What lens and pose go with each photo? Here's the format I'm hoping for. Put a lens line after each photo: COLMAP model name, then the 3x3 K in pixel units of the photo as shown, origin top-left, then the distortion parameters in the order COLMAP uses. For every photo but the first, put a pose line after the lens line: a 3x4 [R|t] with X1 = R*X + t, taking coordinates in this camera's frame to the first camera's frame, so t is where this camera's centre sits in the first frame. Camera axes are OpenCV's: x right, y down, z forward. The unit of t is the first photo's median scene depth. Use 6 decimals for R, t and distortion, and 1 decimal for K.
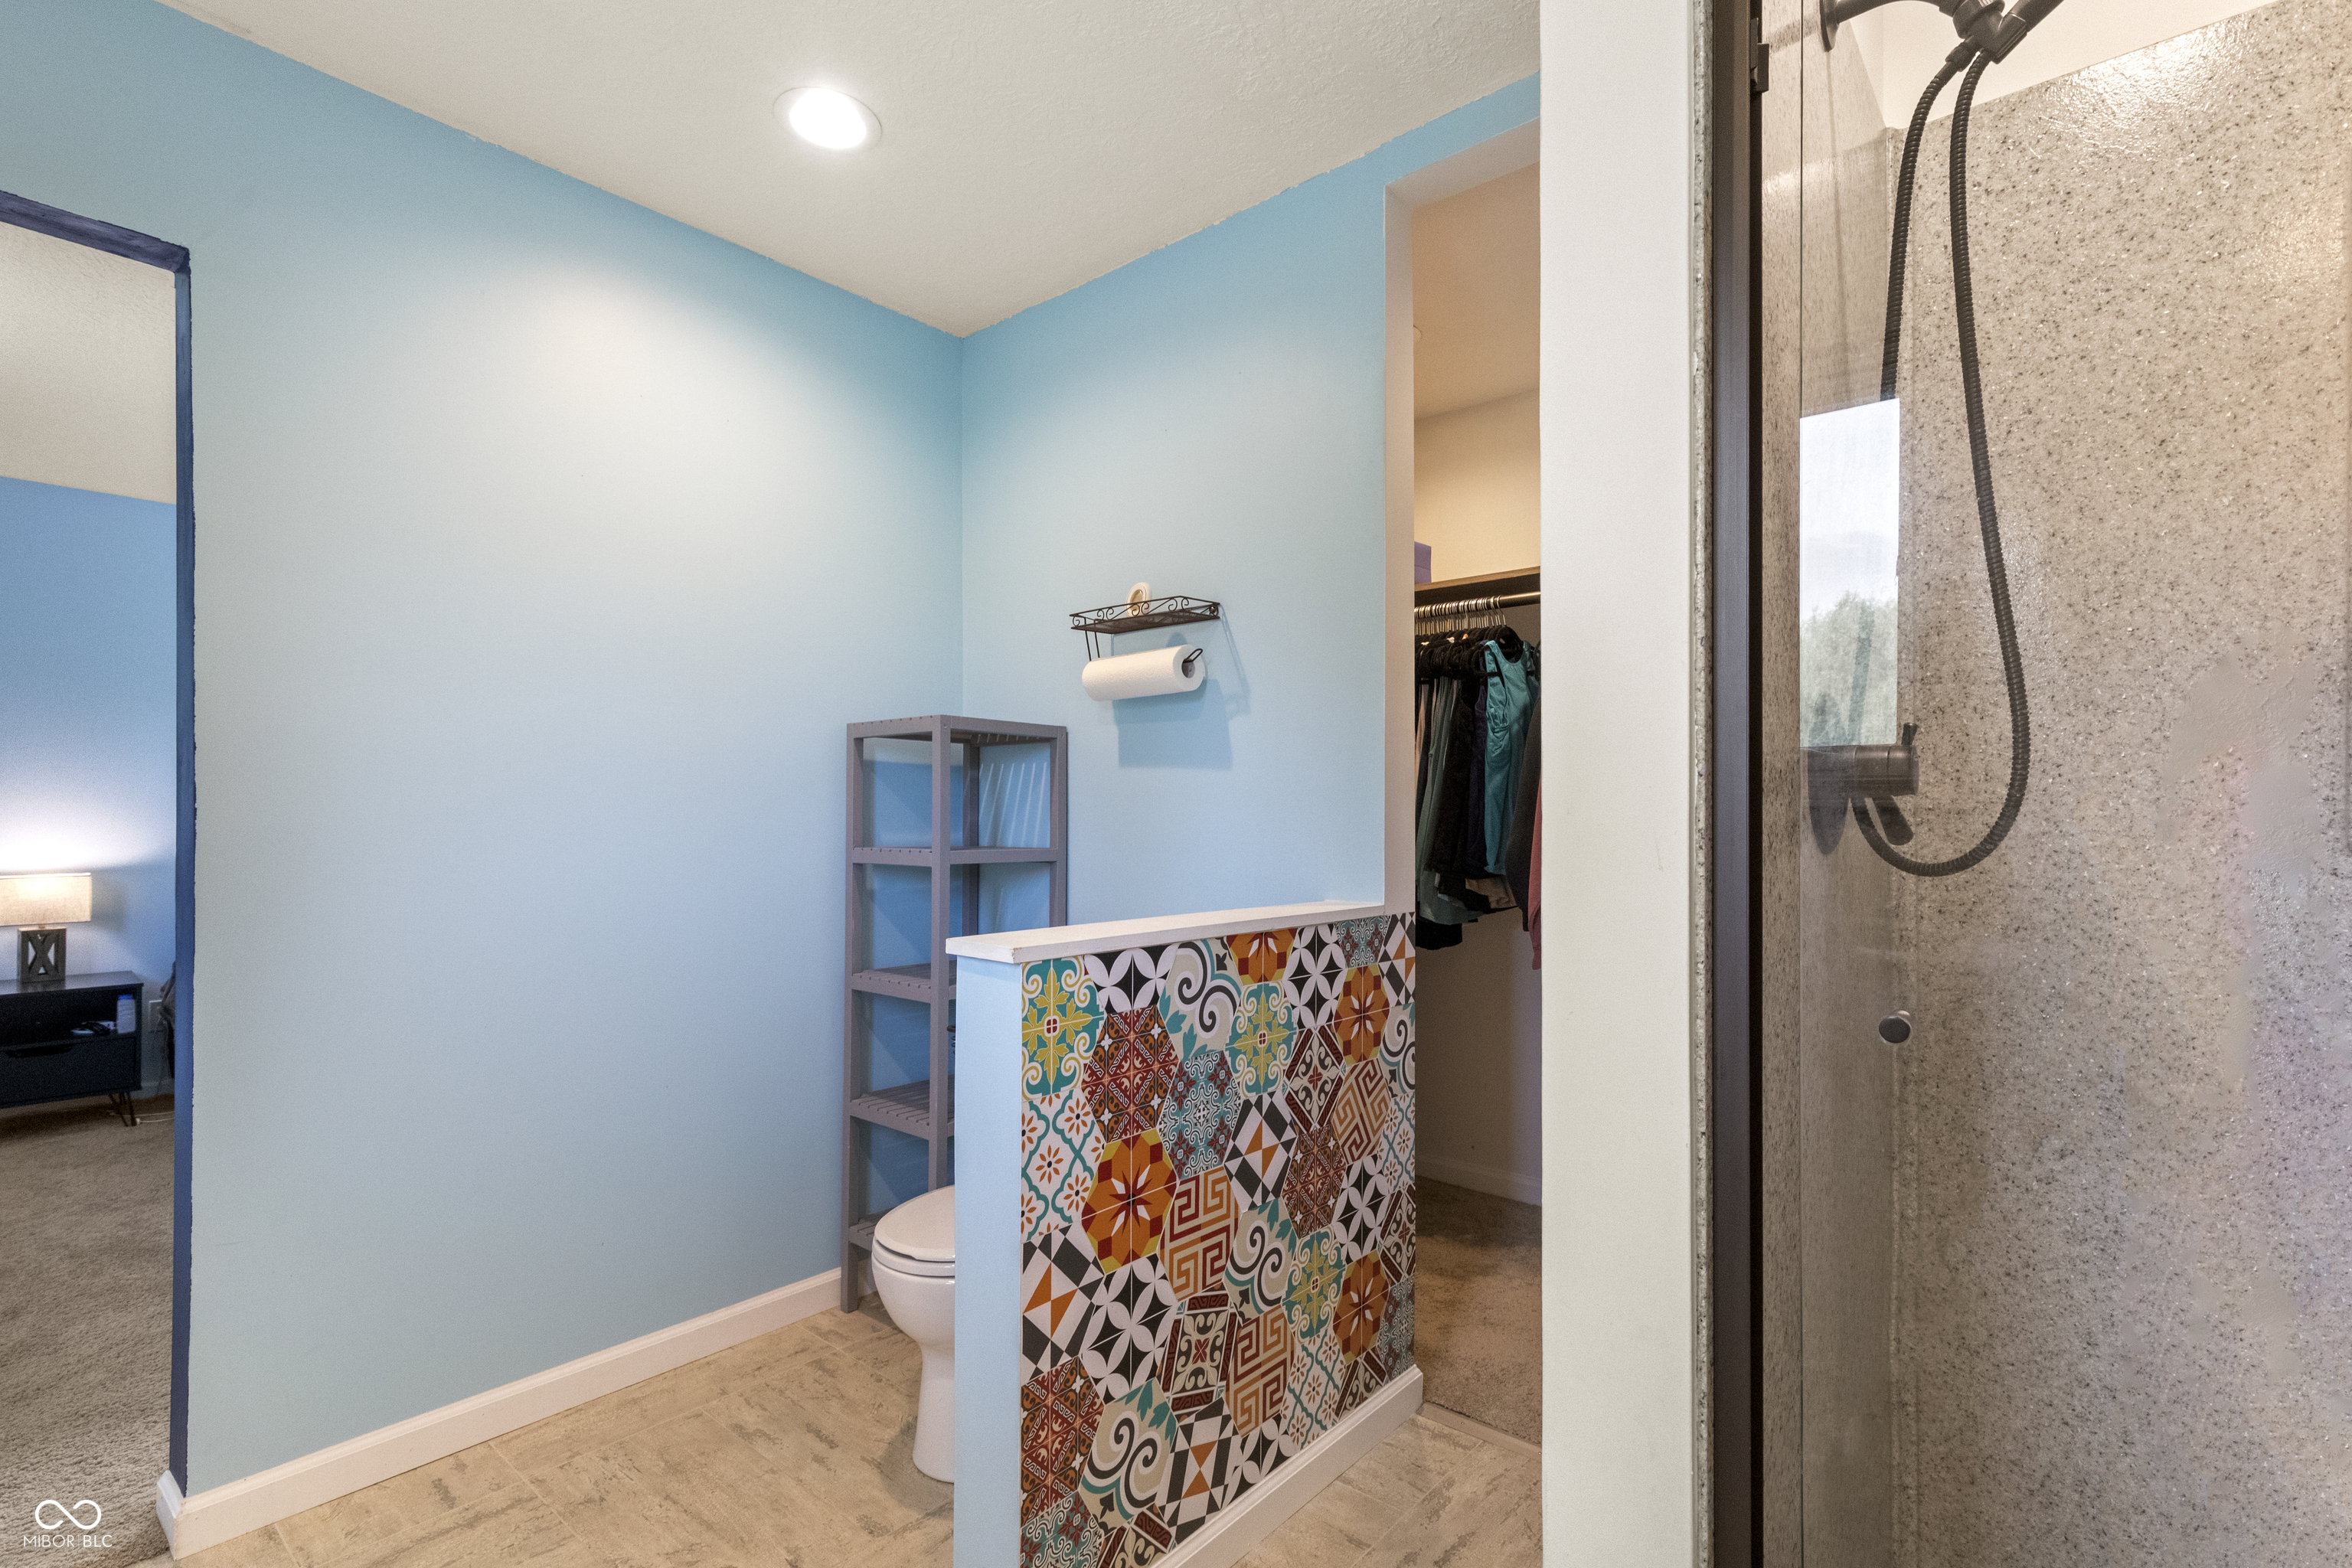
lens RADIAL K [[1067.4, 0, 1164.8], [0, 1067.4, 811.2], [0, 0, 1]] dist [0.002875, 0.000092]
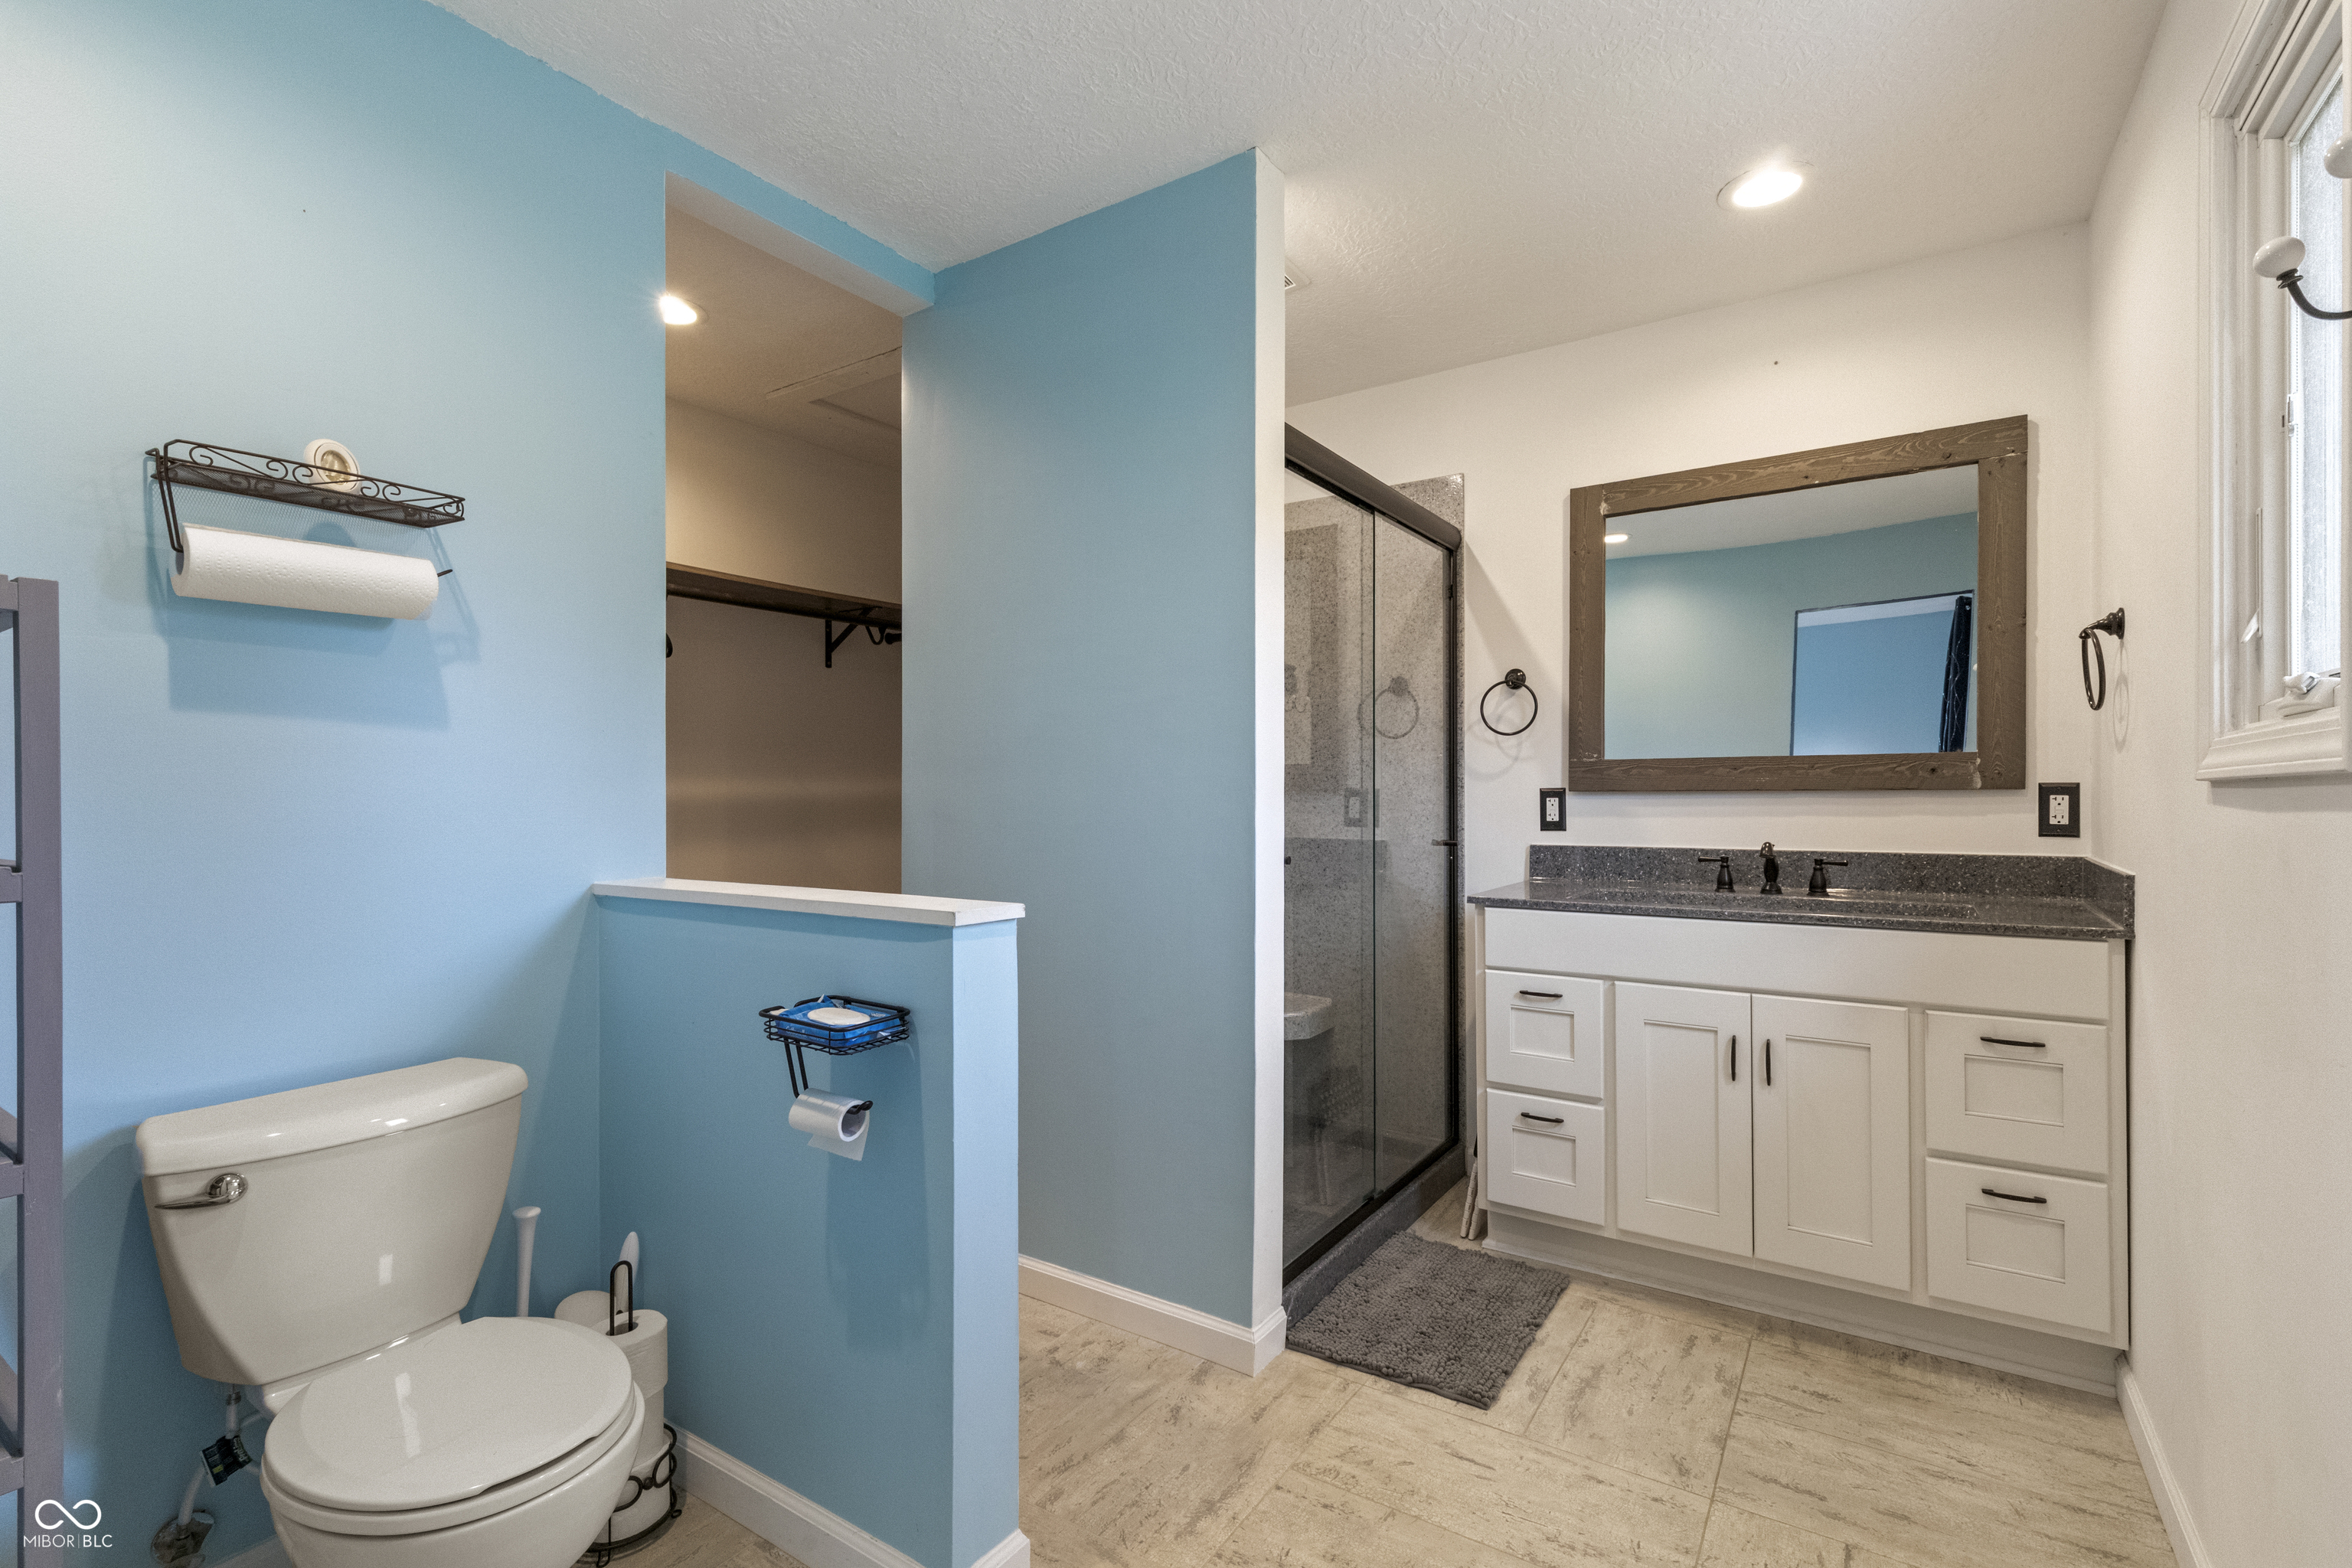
lens RADIAL K [[1067.4, 0, 1164.8], [0, 1067.4, 811.2], [0, 0, 1]] dist [0.002875, 0.000092]
pose [[-0.129295, -0.017115, 0.991458, -0.758610], [-0.000480, 0.999852, 0.017198, 0.004380], [-0.991606, 0.001747, -0.129284, 0.588897]]
